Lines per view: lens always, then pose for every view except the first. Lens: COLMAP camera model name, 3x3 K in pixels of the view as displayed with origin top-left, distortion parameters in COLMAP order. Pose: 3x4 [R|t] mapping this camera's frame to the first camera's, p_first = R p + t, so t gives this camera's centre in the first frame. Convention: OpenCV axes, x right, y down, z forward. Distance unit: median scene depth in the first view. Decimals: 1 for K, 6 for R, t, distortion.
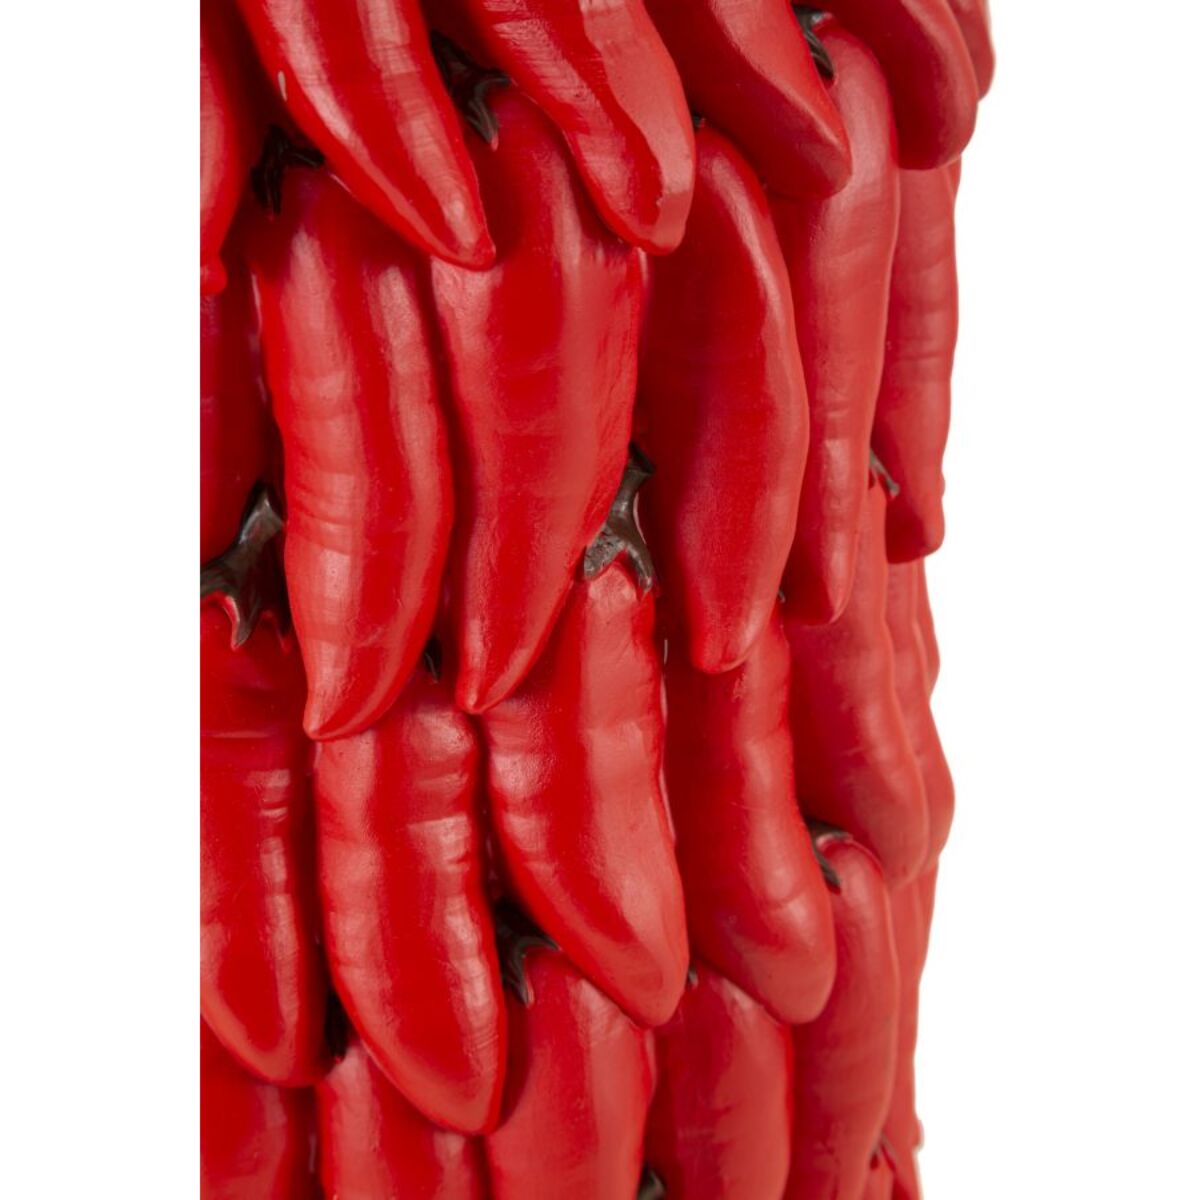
lens RADIAL K [[2689.2, 0, 586.3], [0, 2689.2, 601.4], [0, 0, 1]] dist [0.184230, 0.055459]
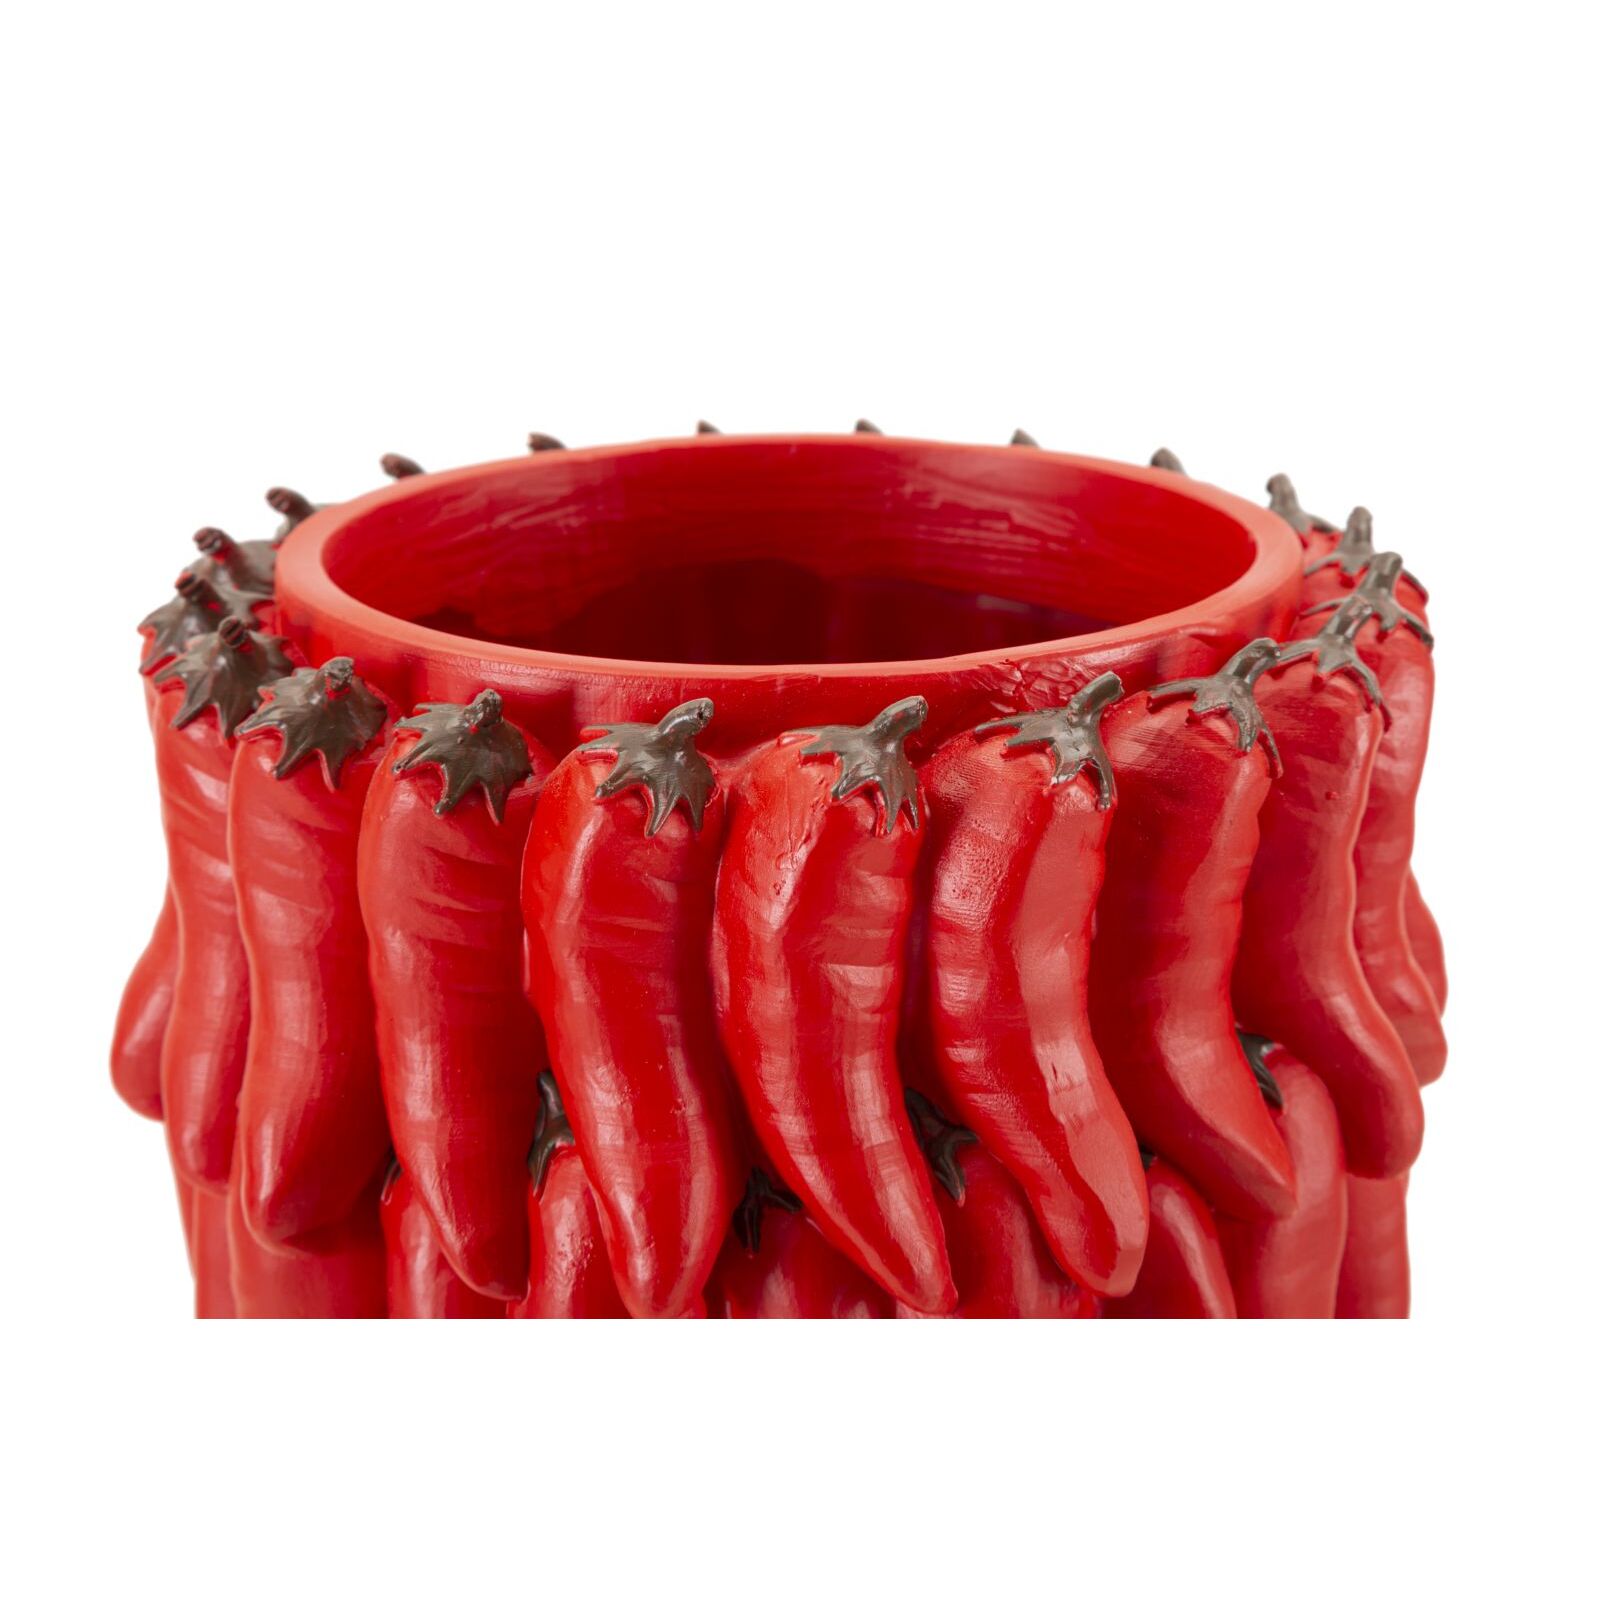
lens RADIAL K [[4154.1, 0, 800.0], [0, 4154.1, 800.0], [0, 0, 1]] dist [0.314997, 0.020722]
pose [[0.998750, 0.038947, -0.031337, -0.047840], [-0.041317, 0.996024, -0.078920, -0.177445], [0.028139, 0.080116, 0.996388, -0.610026]]
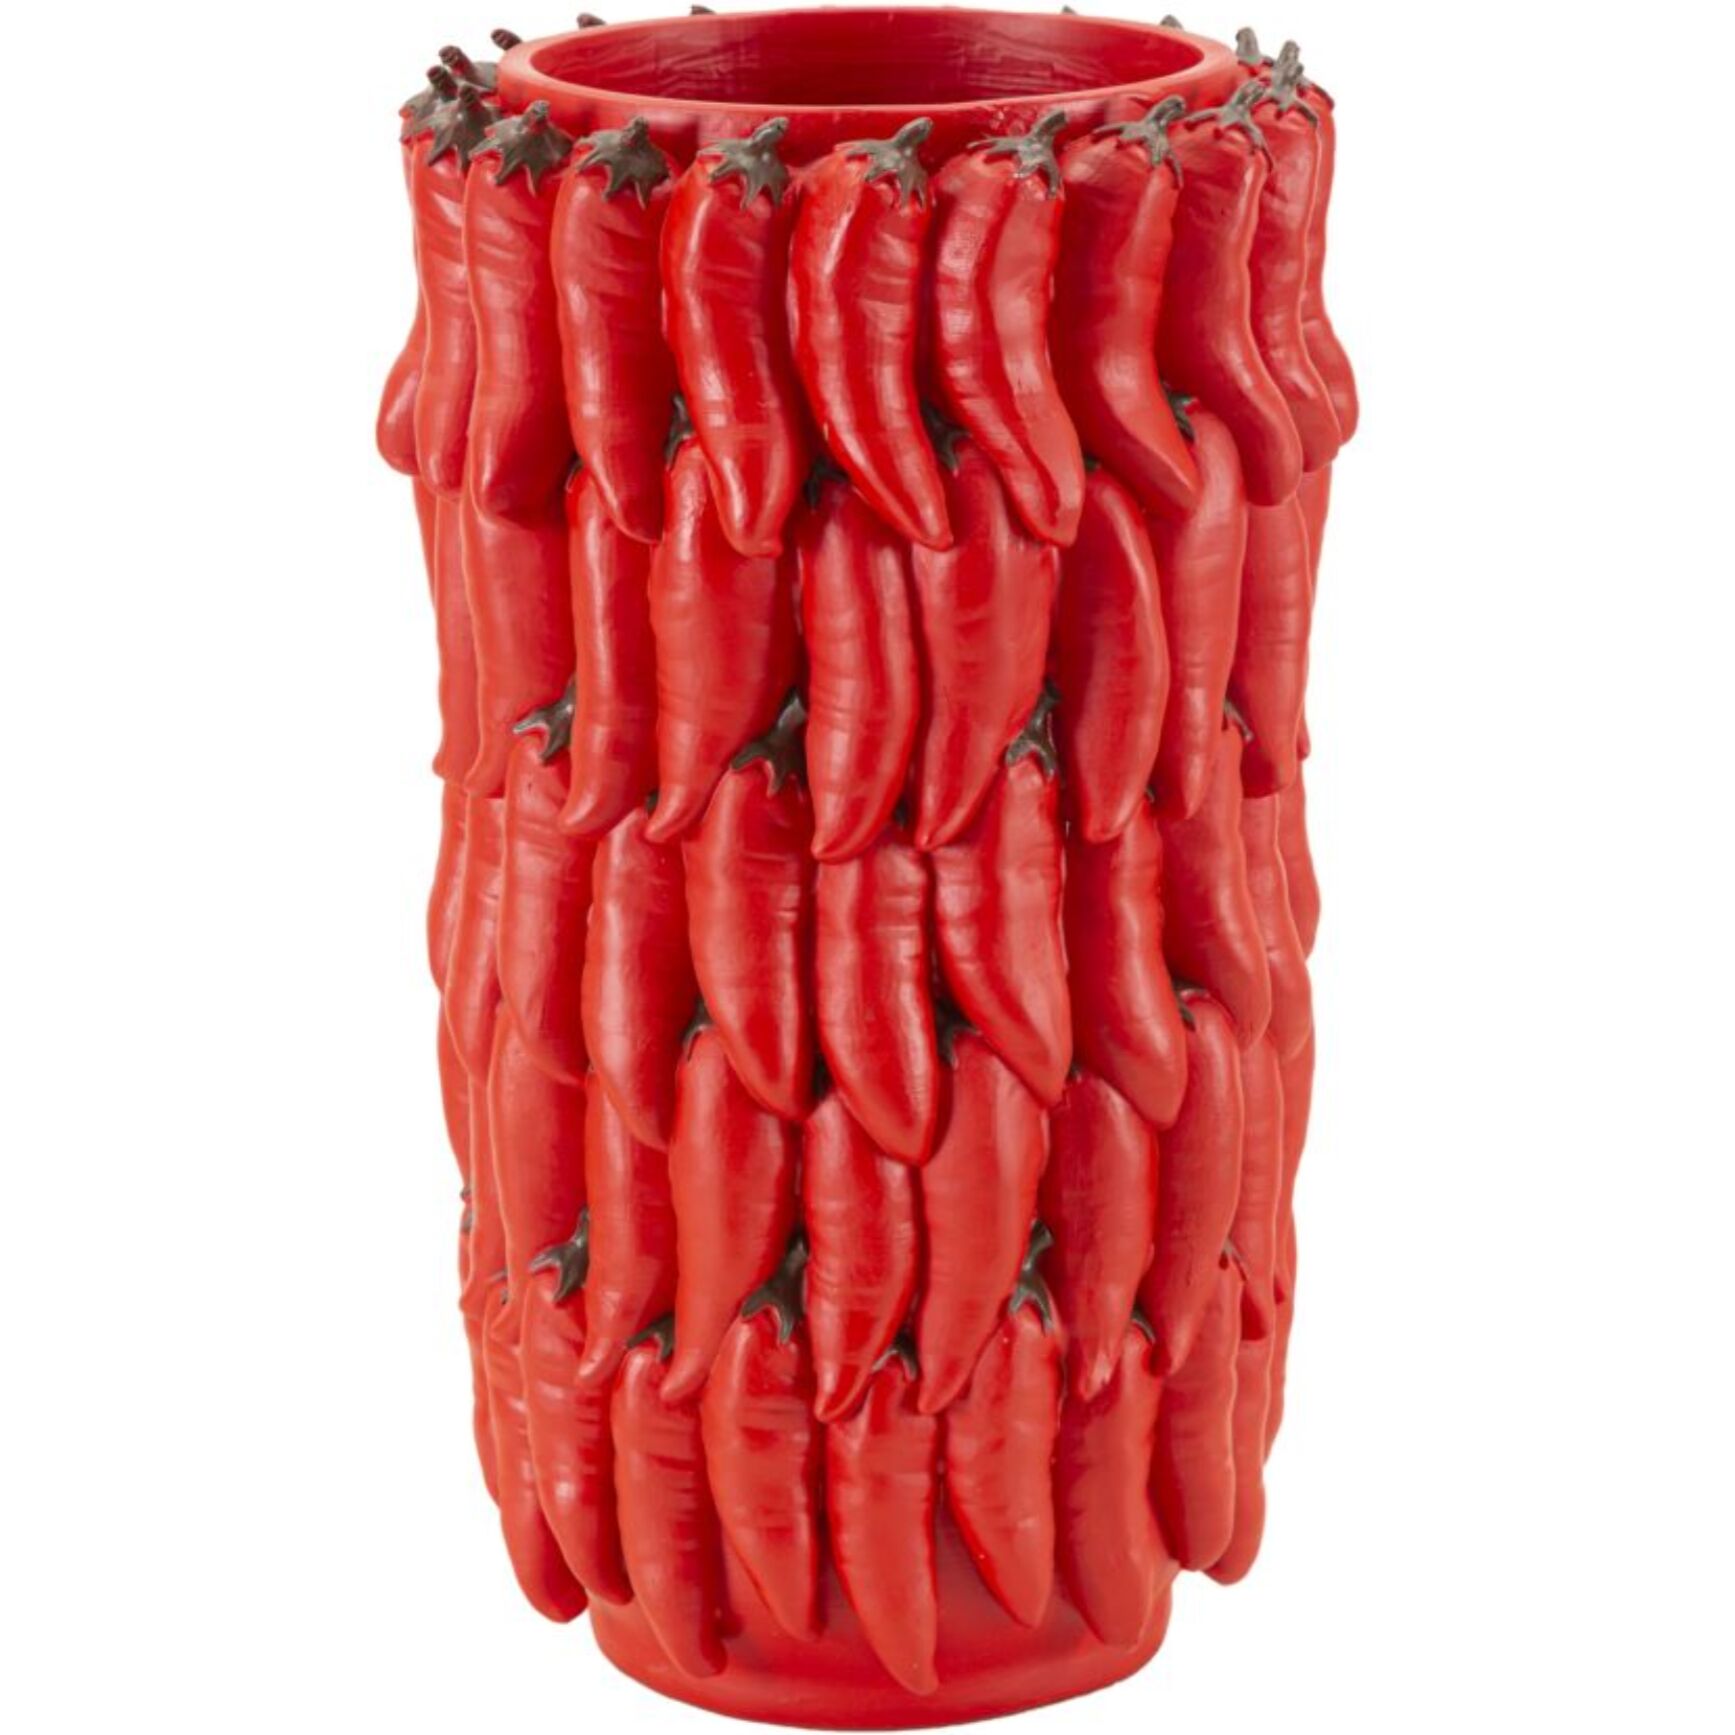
lens RADIAL K [[6003.0, 0, 928.3], [0, 6003.0, 866.3], [0, 0, 1]] dist [0.443785, 0.580231]
pose [[0.995049, 0.052468, -0.084405, 0.237350], [-0.061031, 0.992880, -0.102299, 0.385586], [0.078437, 0.106944, 0.991166, -2.259672]]
